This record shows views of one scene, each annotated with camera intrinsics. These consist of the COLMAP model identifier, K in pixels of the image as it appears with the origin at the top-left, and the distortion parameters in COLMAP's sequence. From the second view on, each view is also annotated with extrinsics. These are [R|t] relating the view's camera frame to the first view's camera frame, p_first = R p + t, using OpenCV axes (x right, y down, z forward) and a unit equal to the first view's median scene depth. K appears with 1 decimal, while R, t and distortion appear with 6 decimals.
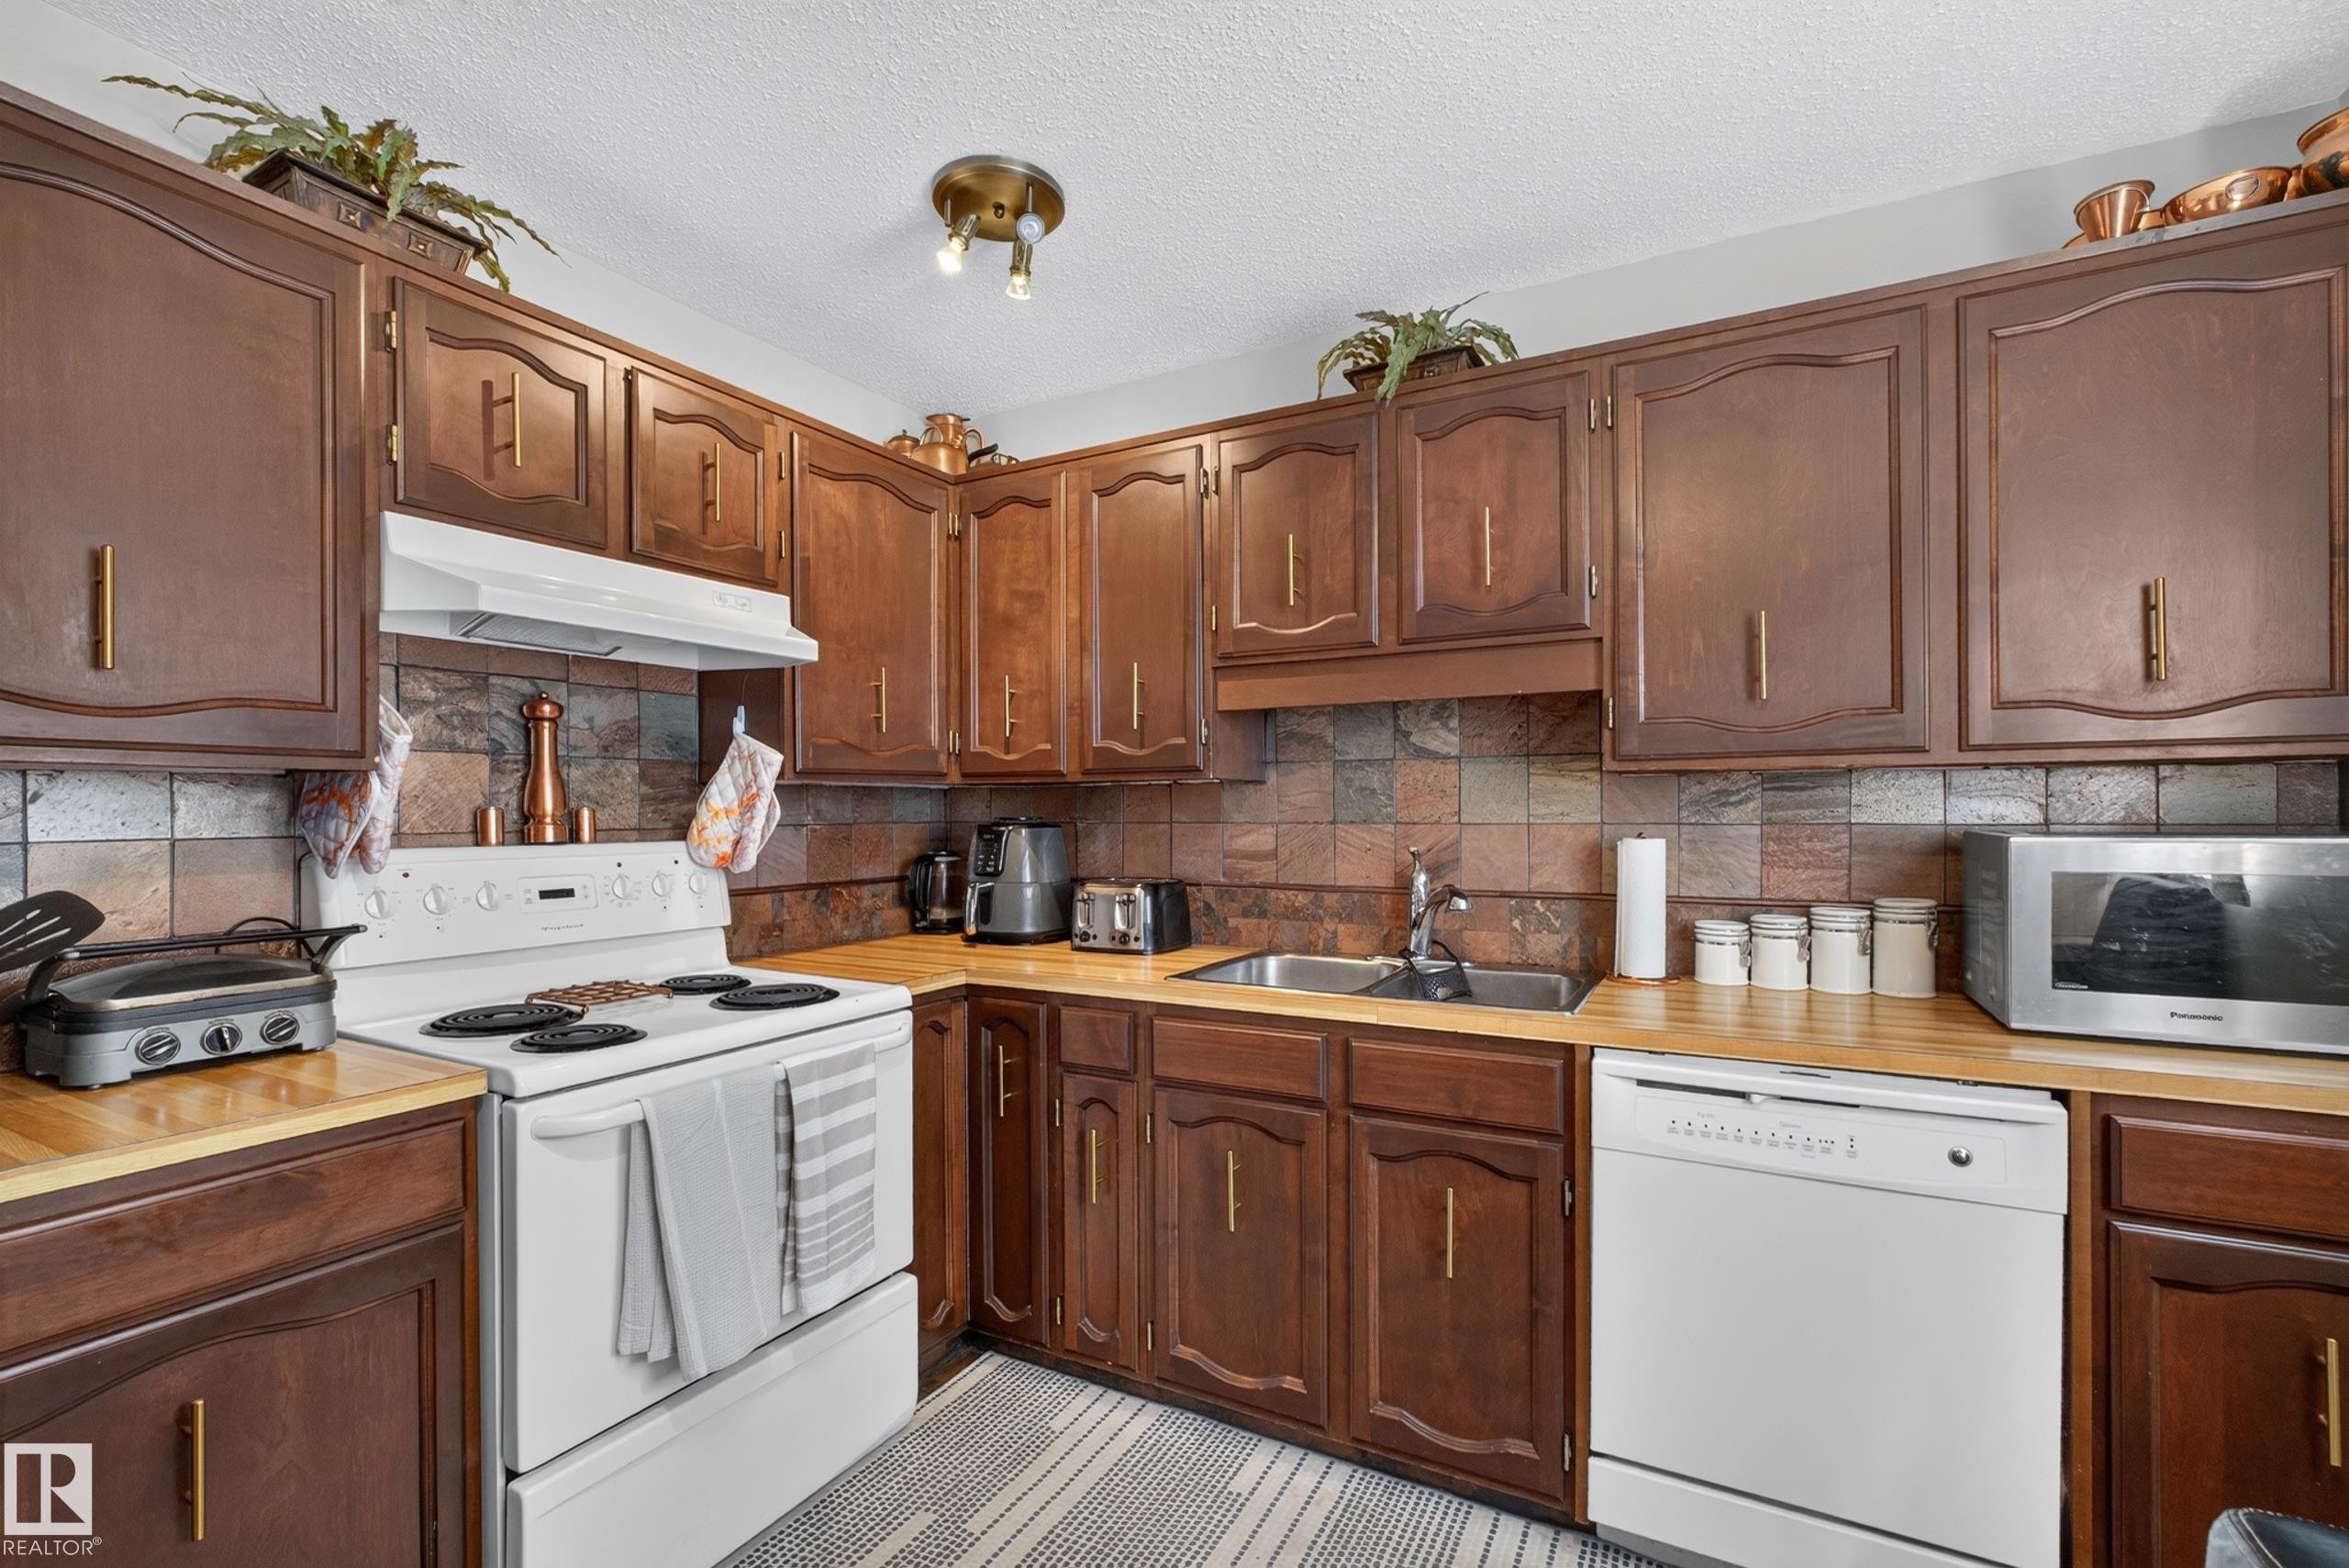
lens RADIAL K [[1017.1, 0, 1179.0], [0, 1017.1, 812.3], [0, 0, 1]] dist [0.001398, 0.000091]
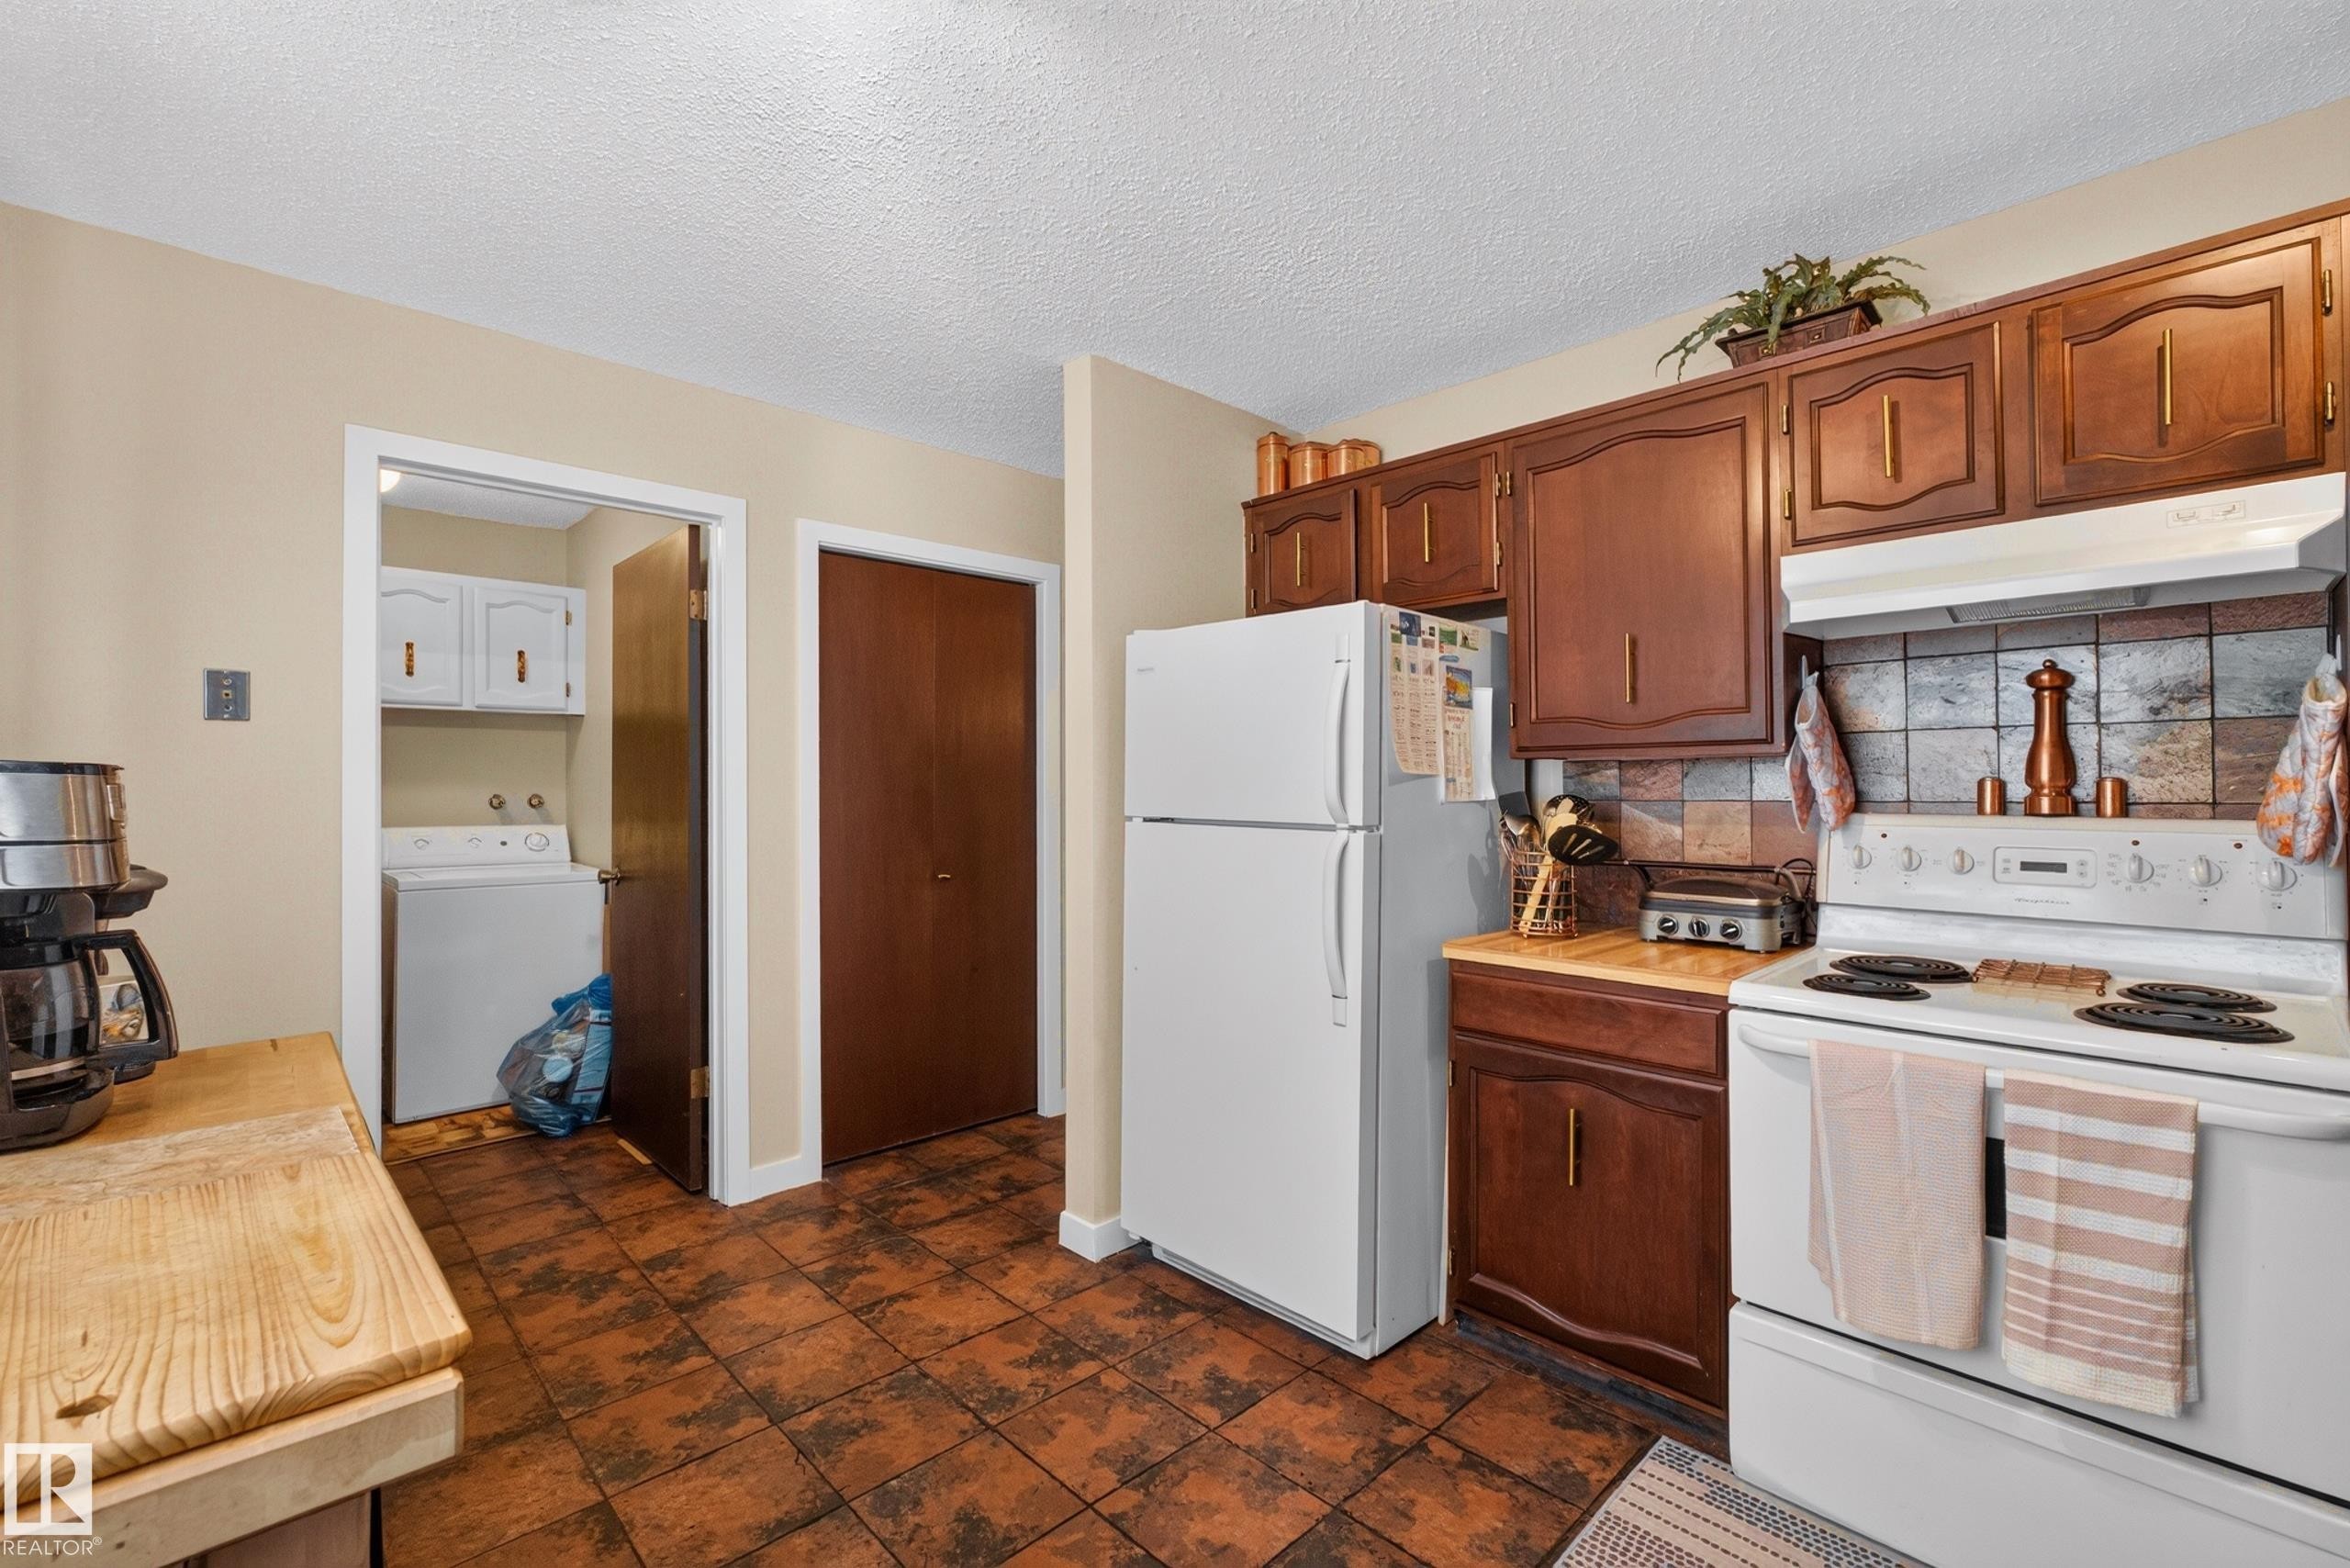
lens RADIAL K [[1017.6, 0, 1178.8], [0, 1017.6, 775.2], [0, 0, 1]] dist [-0.002394, 0.000029]
pose [[-0.285484, -0.002390, -0.958380, 0.531850], [0.002799, 0.999991, -0.003327, -0.006608], [0.958379, -0.003632, -0.285475, 0.462951]]
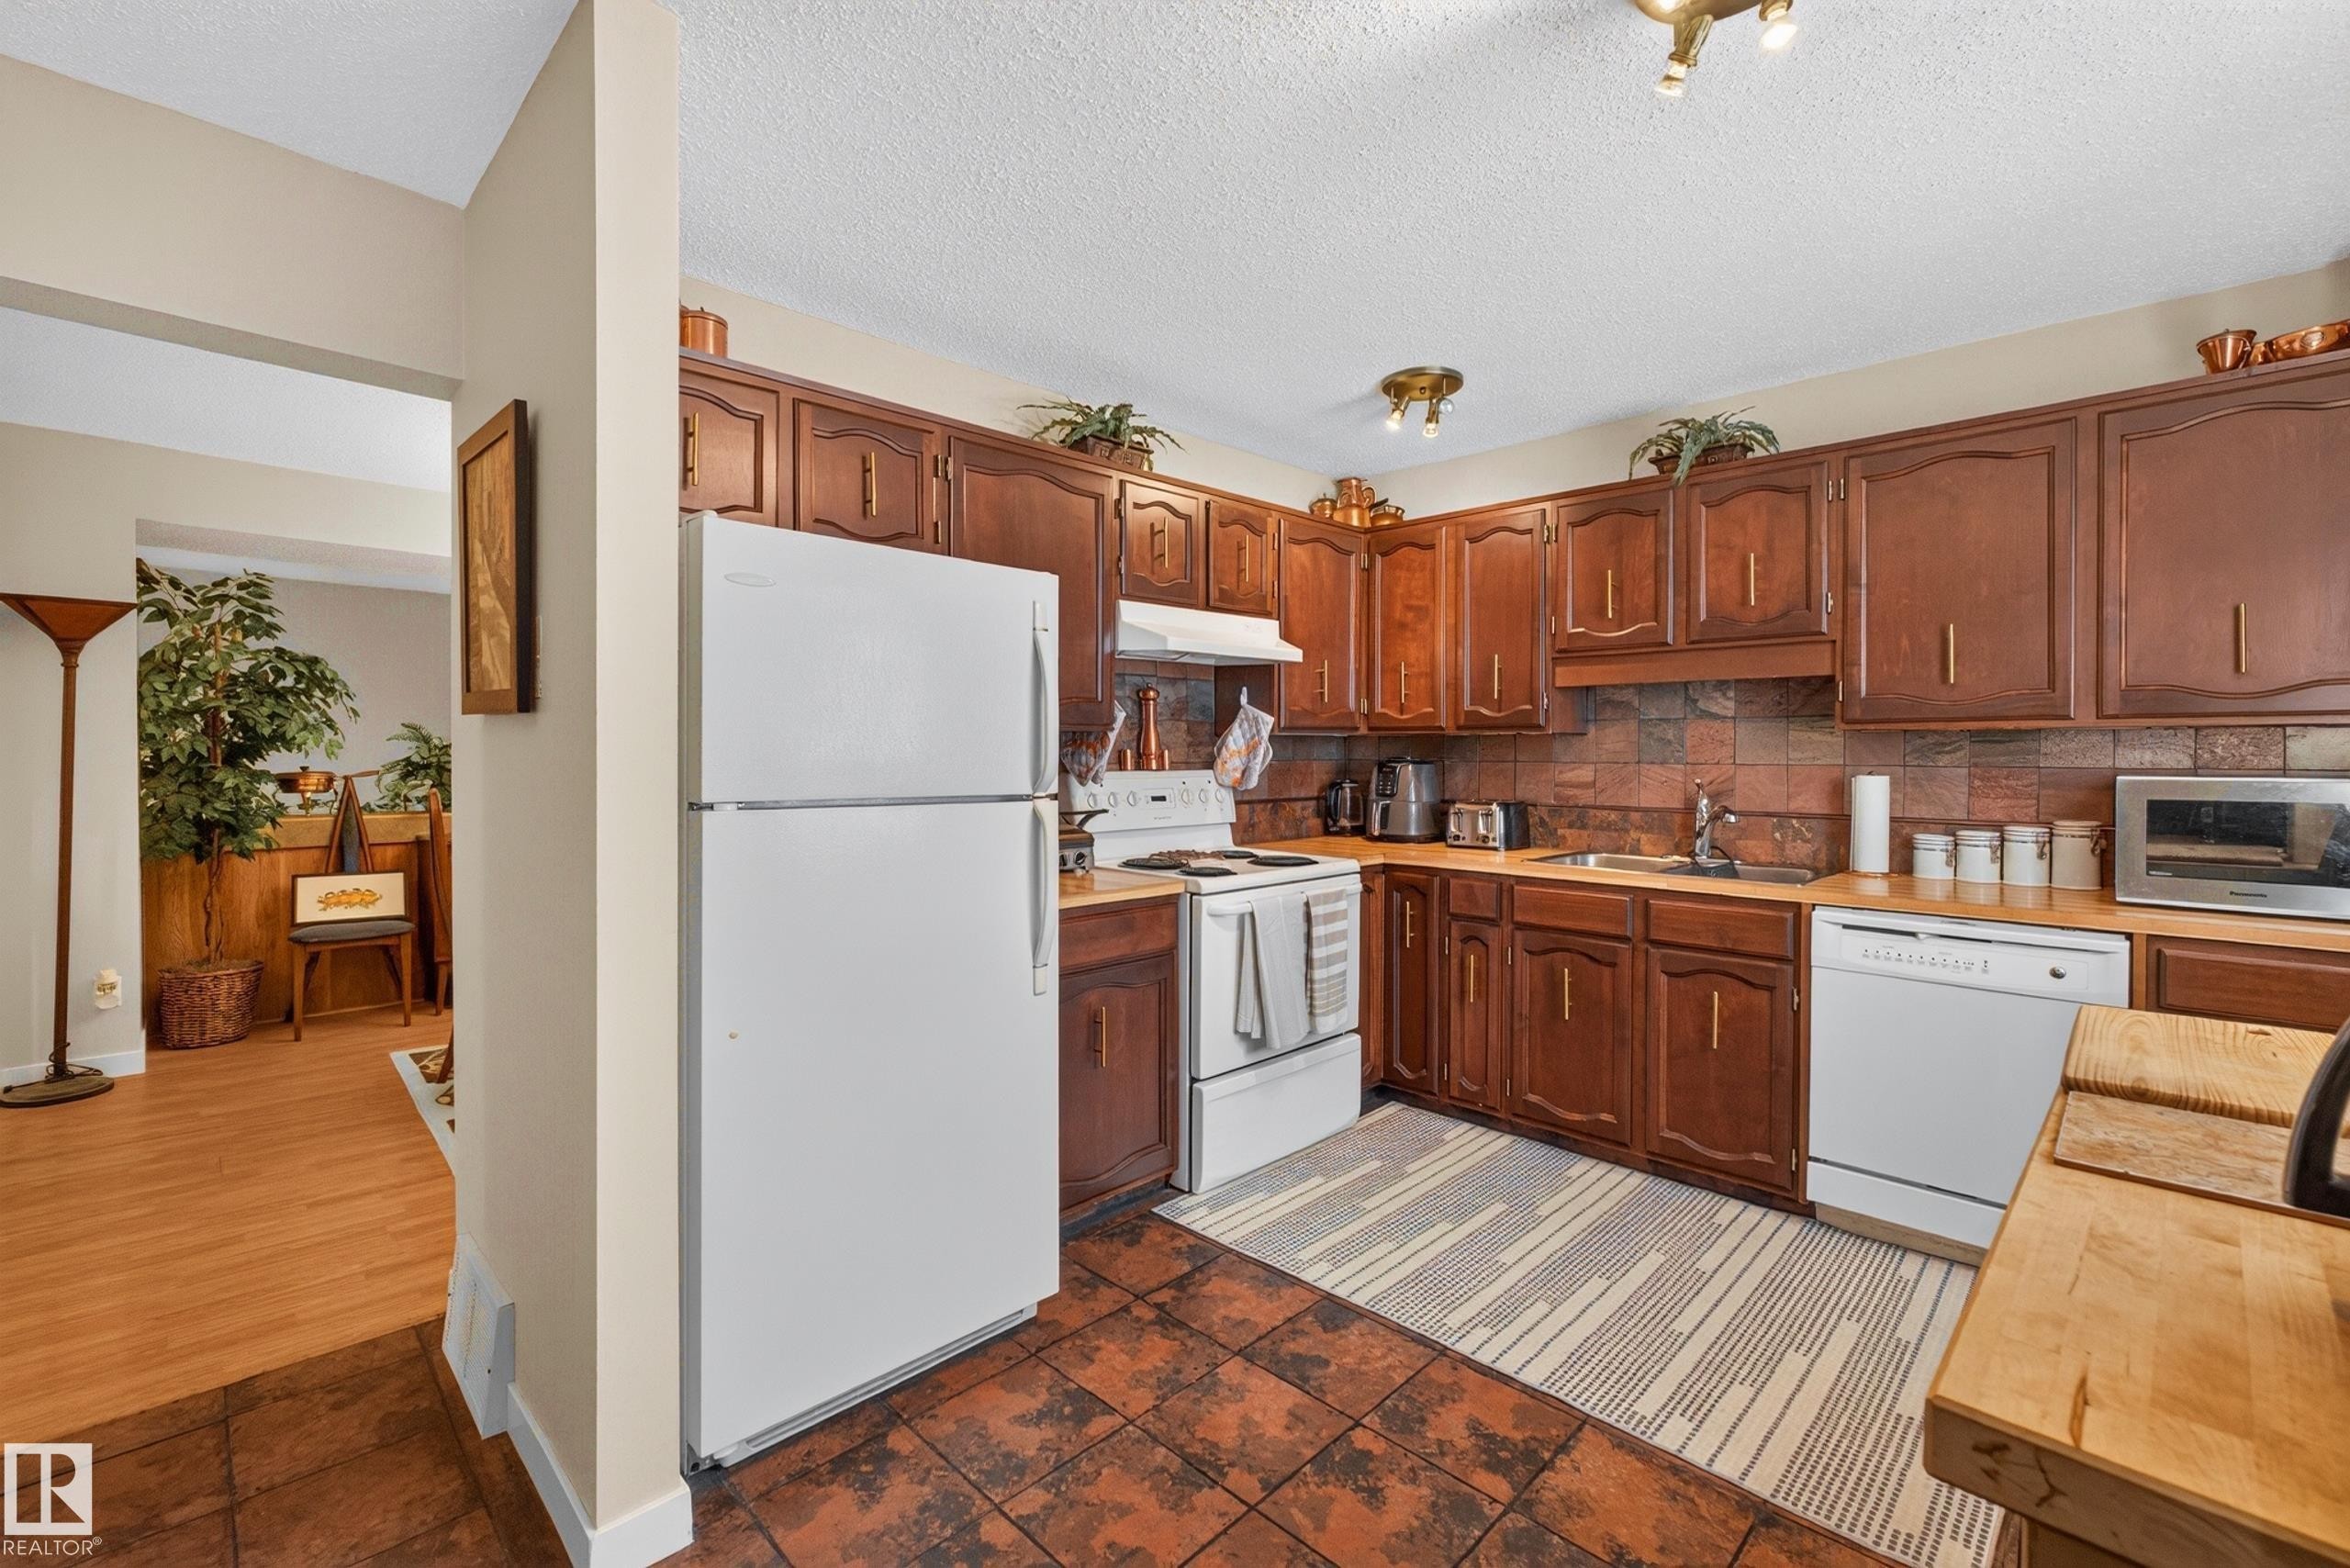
lens RADIAL K [[1003.7, 0, 1181.0], [0, 1003.7, 758.5], [0, 0, 1]] dist [-0.002115, 0.000073]
pose [[0.962774, 0.009067, -0.270157, -0.101551], [-0.006965, 0.999938, 0.008739, -0.004245], [0.270219, -0.006532, 0.962777, -0.627685]]
